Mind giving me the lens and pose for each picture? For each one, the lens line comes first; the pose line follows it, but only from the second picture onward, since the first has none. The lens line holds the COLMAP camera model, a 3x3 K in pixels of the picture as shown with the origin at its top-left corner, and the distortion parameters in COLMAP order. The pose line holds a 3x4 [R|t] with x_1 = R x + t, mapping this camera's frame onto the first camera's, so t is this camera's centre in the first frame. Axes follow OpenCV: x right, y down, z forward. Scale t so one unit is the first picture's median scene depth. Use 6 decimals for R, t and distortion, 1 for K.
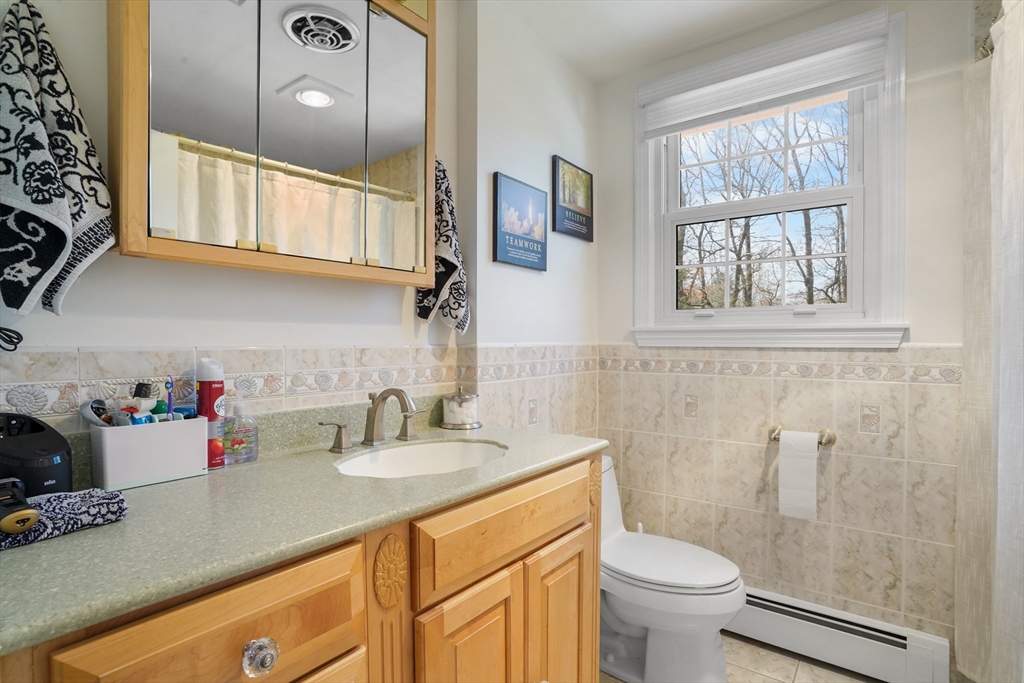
lens RADIAL K [[507.8, 0, 509.1], [0, 507.8, 340.8], [0, 0, 1]] dist [-0.084540, 0.041457]
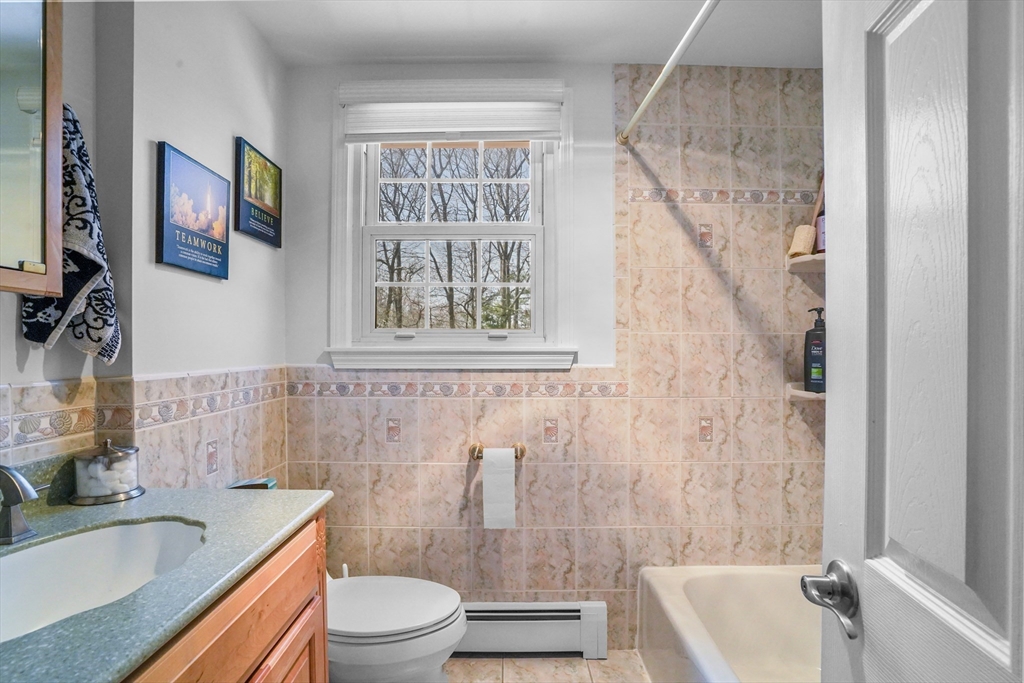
lens RADIAL K [[506.4, 0, 510.2], [0, 506.4, 349.6], [0, 0, 1]] dist [-0.083821, 0.037248]
pose [[0.788158, -0.001007, 0.615472, -0.064305], [0.000096, 0.999999, 0.001512, -0.031607], [-0.615472, -0.001132, 0.788158, 0.123321]]
